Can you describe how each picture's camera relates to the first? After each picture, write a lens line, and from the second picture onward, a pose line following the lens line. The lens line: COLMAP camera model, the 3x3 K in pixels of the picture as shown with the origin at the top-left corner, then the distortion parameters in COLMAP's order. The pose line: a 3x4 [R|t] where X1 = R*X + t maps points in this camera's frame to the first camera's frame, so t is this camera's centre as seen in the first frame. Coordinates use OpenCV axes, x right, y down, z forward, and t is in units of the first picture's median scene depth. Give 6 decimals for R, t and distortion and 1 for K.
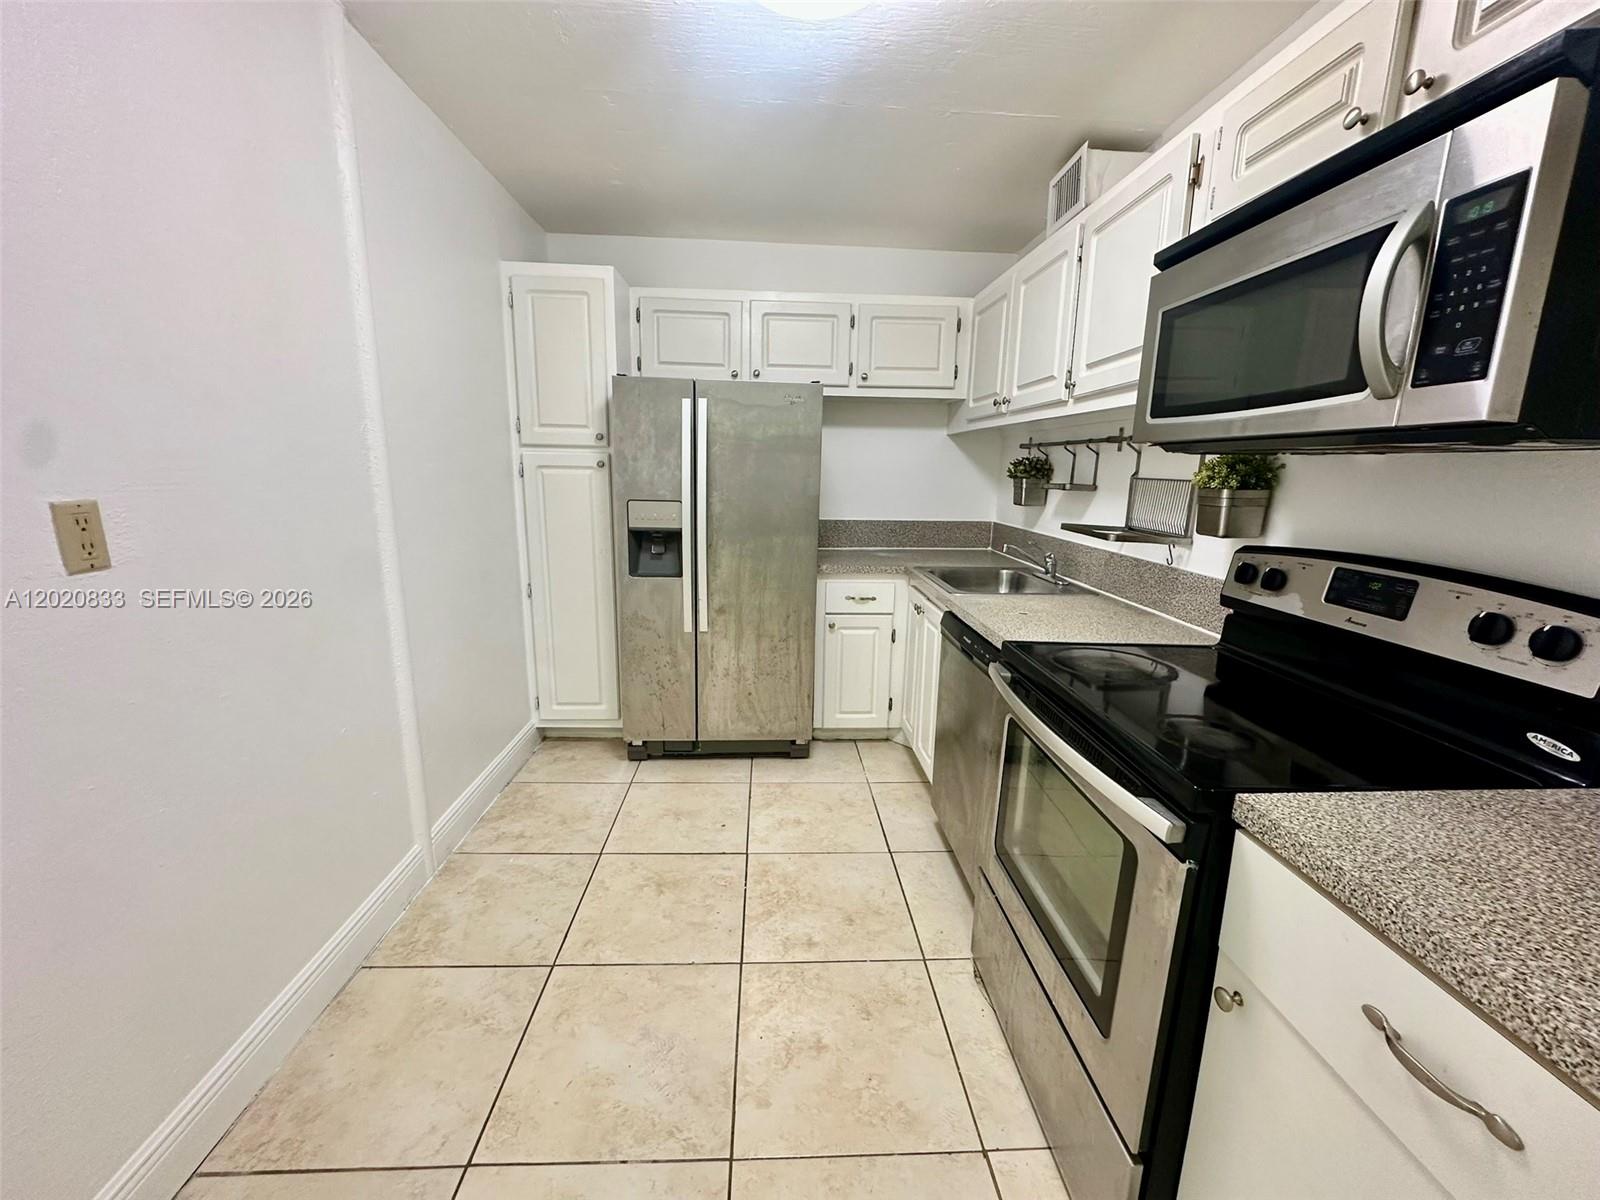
lens RADIAL K [[639.9, 0, 795.7], [0, 639.9, 598.2], [0, 0, 1]] dist [-0.004093, 0.000228]
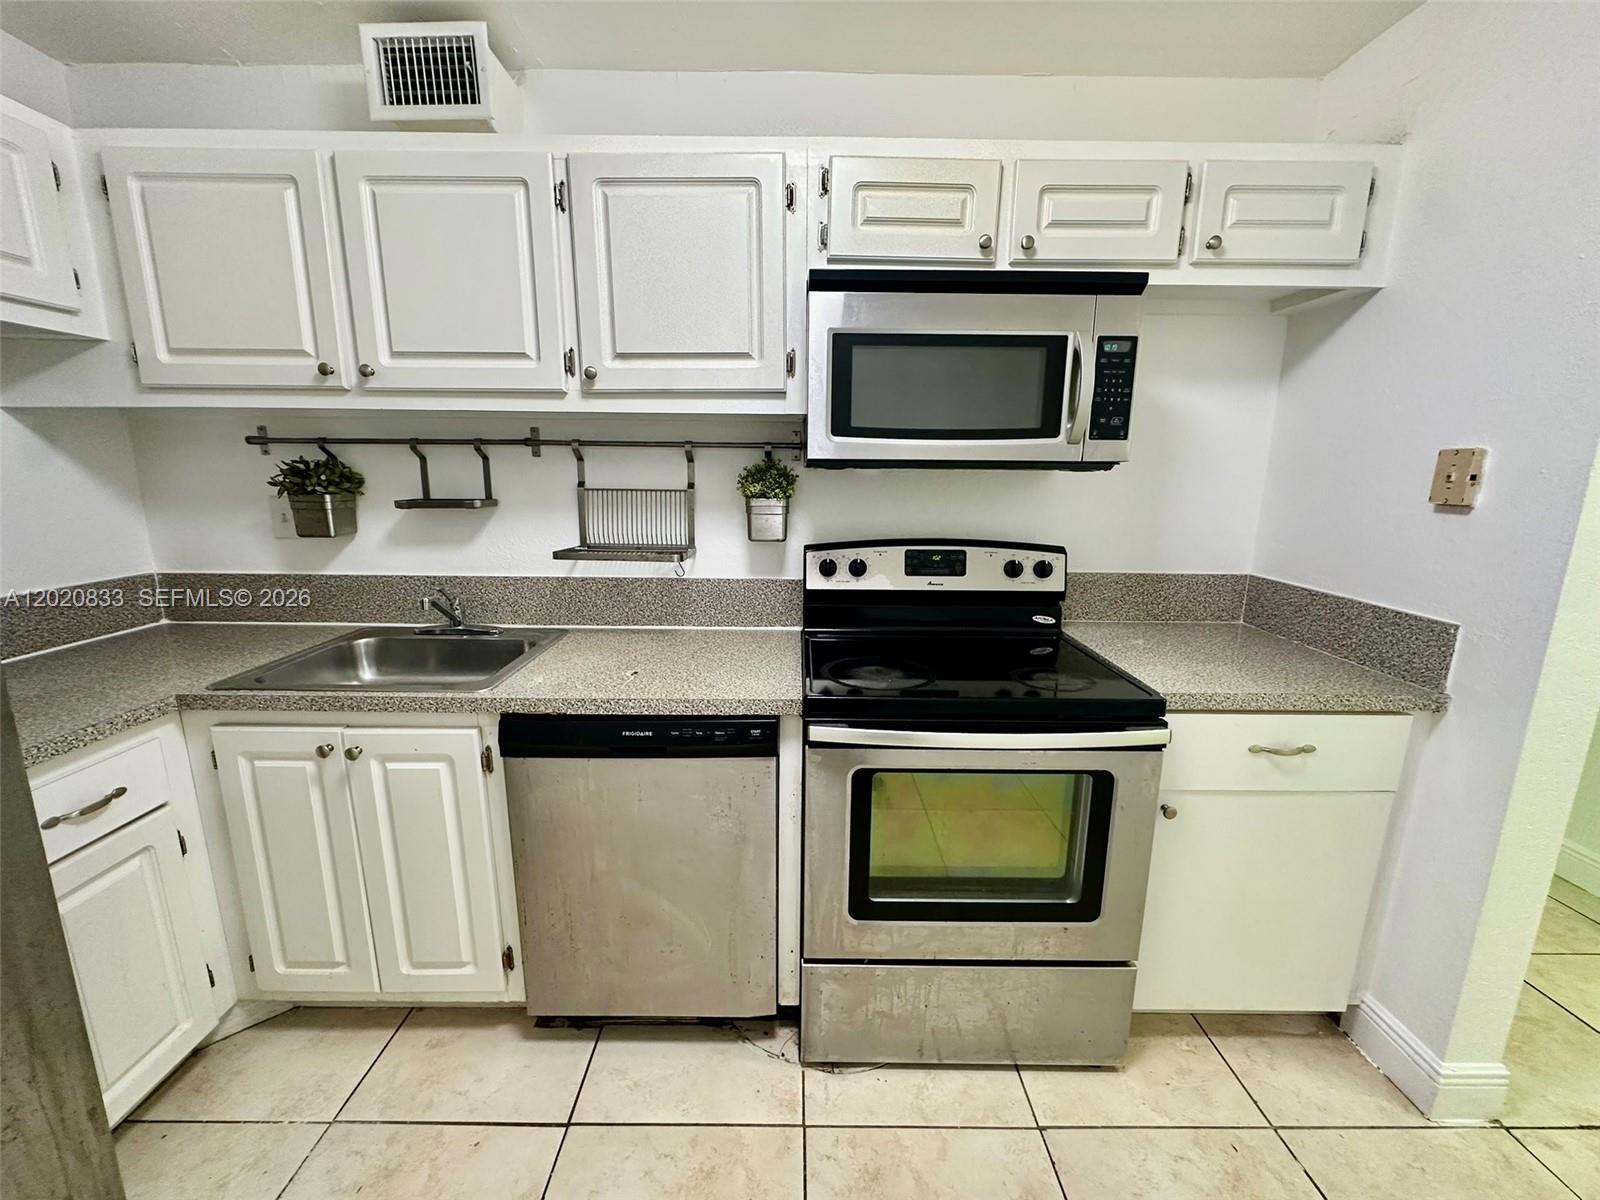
lens RADIAL K [[639.9, 0, 797.6], [0, 639.9, 597.5], [0, 0, 1]] dist [-0.004093, 0.000228]
pose [[0.042324, -0.214935, 0.975711, -0.333944], [0.193842, 0.959796, 0.203021, -0.165569], [-0.980119, 0.180541, 0.082286, 0.668039]]
